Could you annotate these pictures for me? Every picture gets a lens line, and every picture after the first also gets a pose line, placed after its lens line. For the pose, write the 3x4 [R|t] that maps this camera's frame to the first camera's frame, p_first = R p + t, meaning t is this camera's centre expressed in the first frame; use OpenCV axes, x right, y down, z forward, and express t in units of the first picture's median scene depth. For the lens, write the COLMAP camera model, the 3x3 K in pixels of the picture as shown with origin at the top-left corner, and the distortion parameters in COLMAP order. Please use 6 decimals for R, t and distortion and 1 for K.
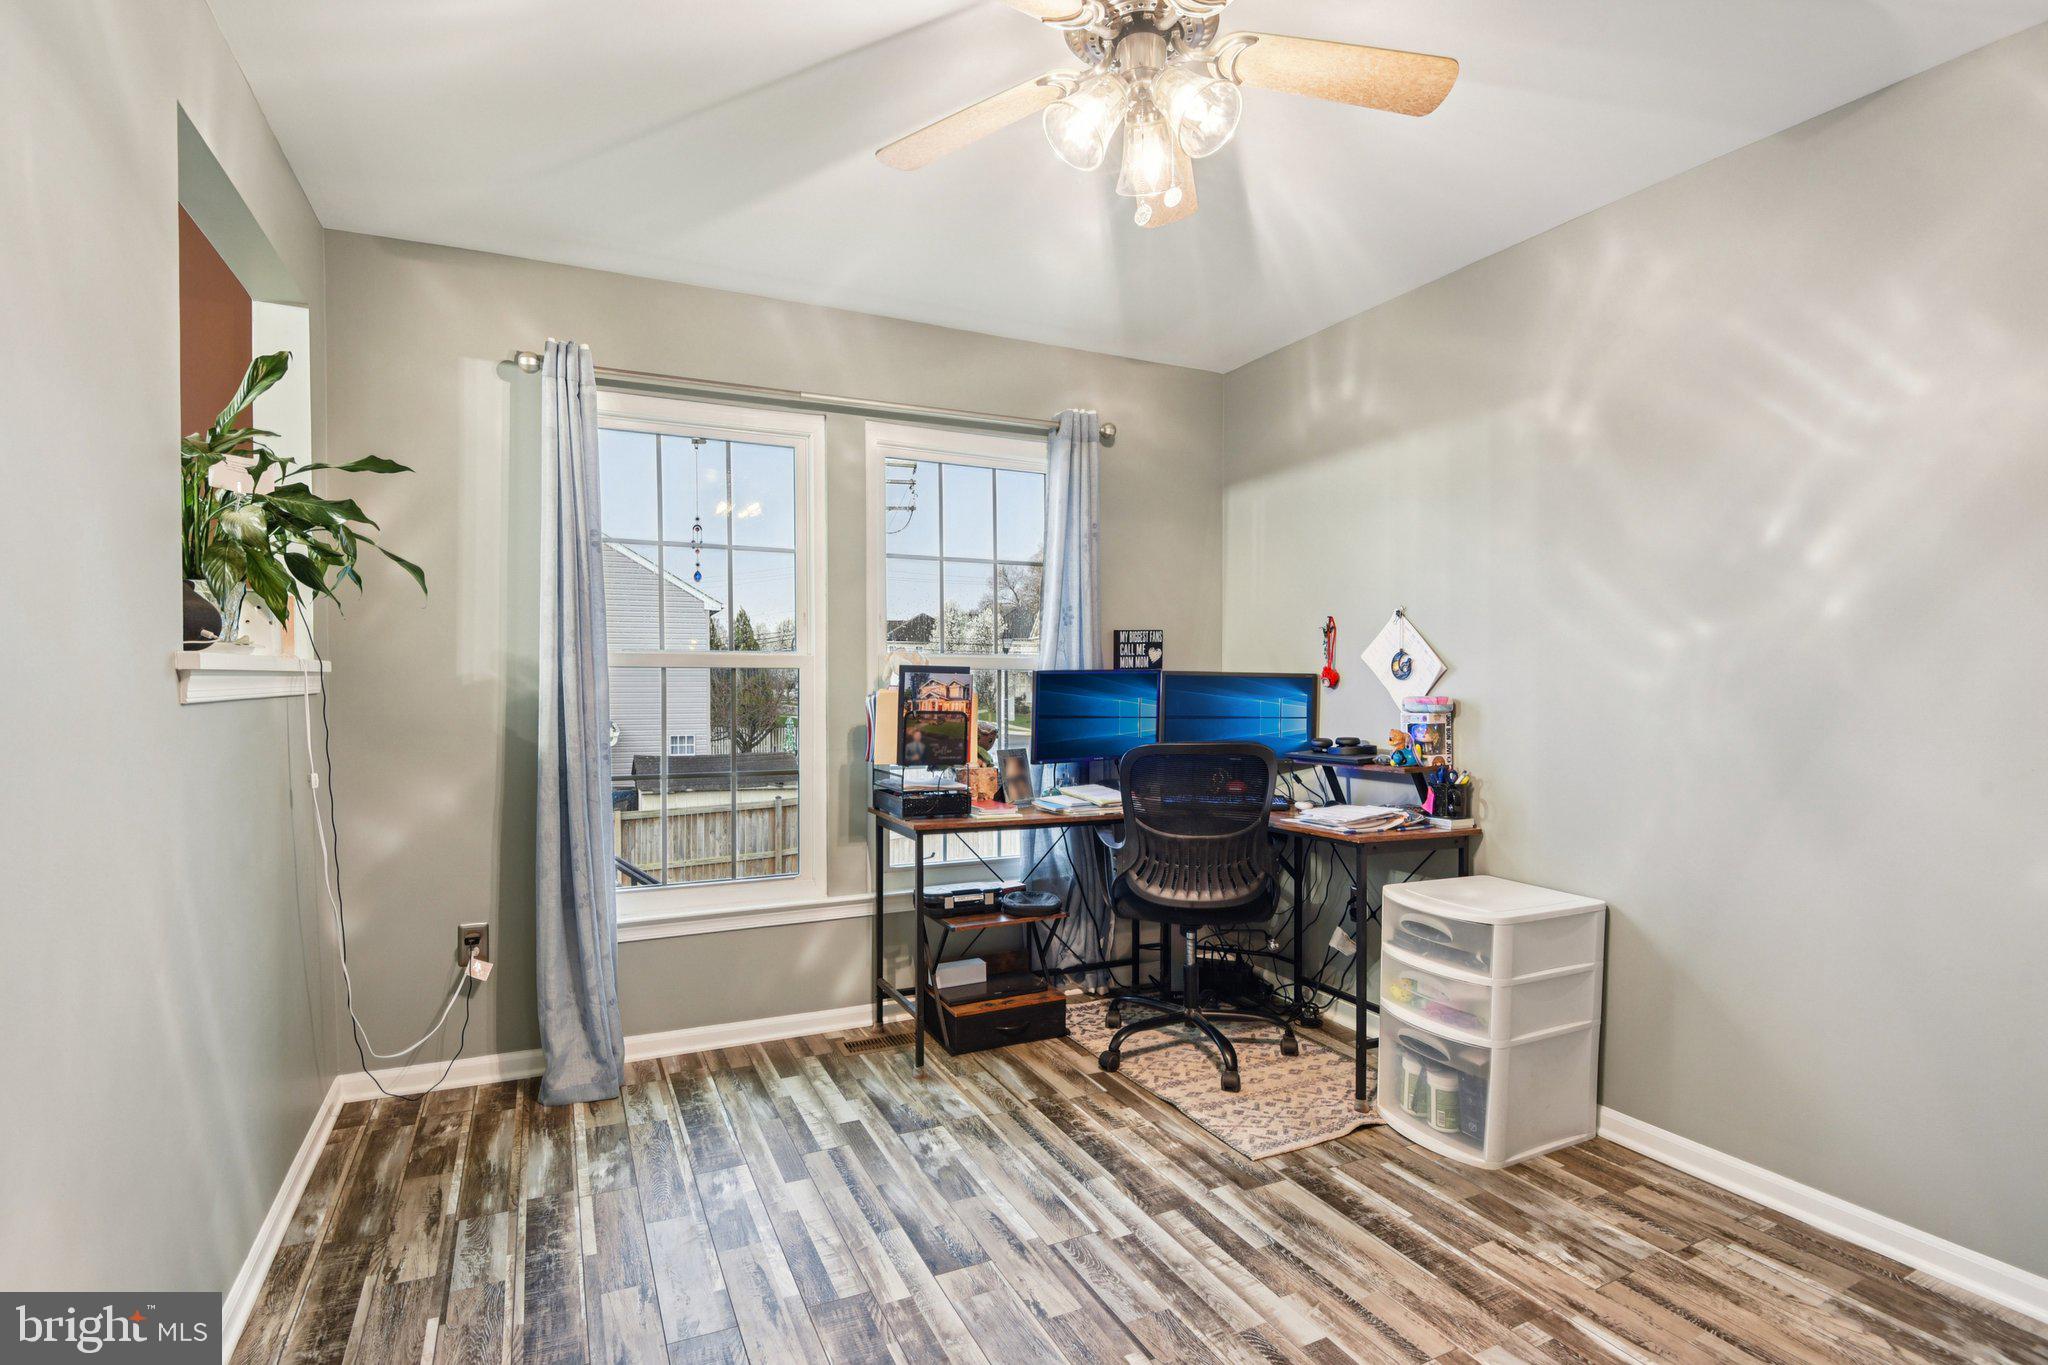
lens RADIAL K [[980.2, 0, 1026.2], [0, 980.2, 689.4], [0, 0, 1]] dist [-0.029059, -0.009868]
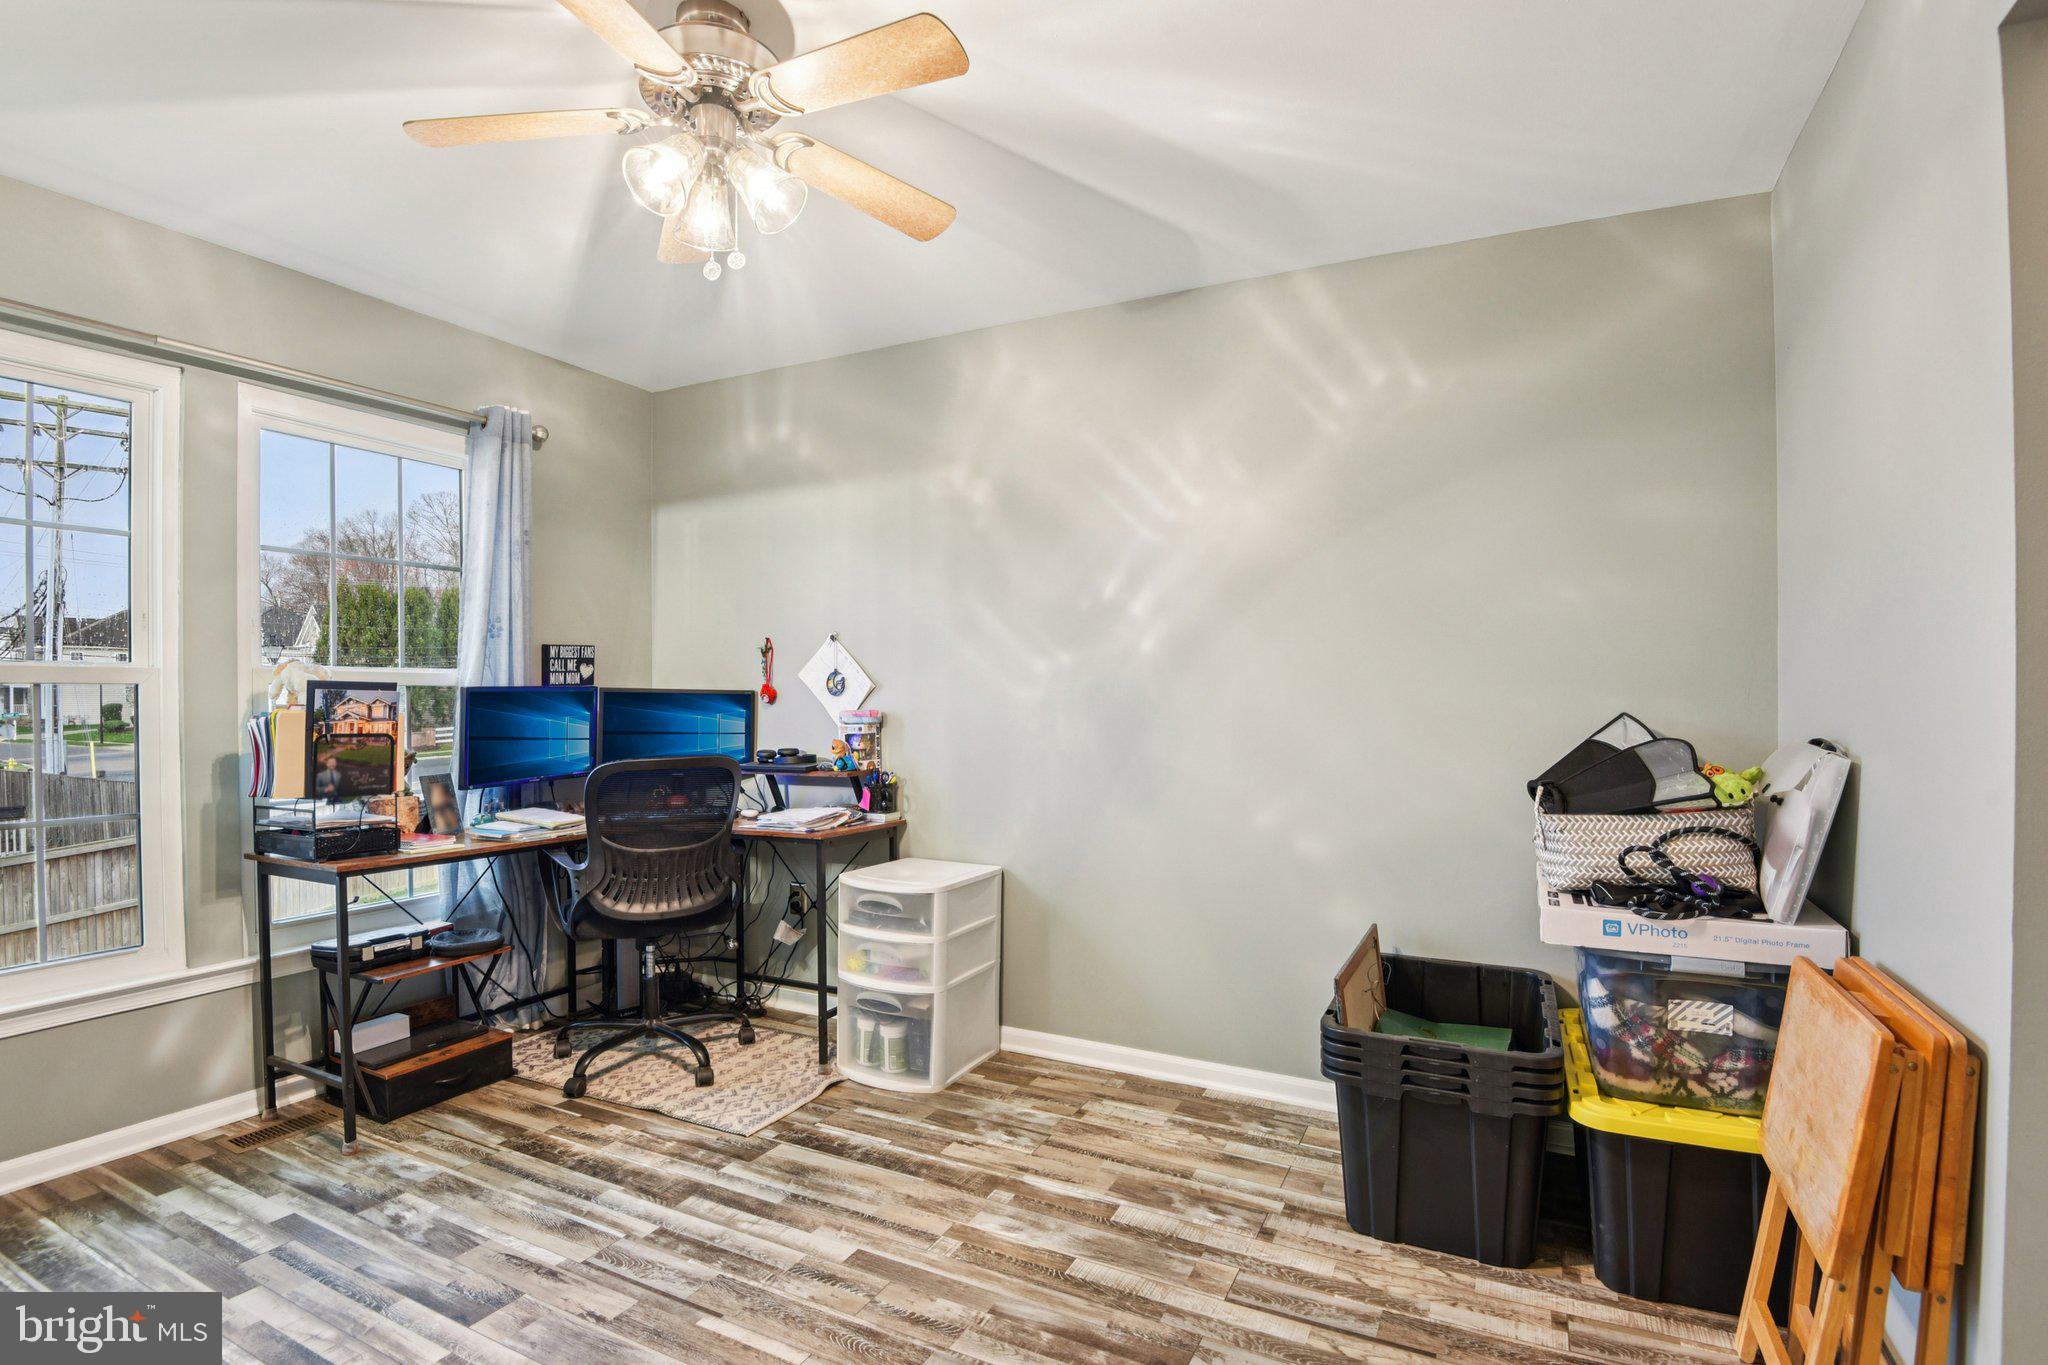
lens RADIAL K [[980.2, 0, 1026.3], [0, 980.2, 715.7], [0, 0, 1]] dist [-0.029059, -0.009868]
pose [[0.789936, -0.013707, 0.613036, -0.180981], [0.007705, 0.999893, 0.012428, 0.000469], [-0.613141, -0.005093, 0.789957, -0.052620]]
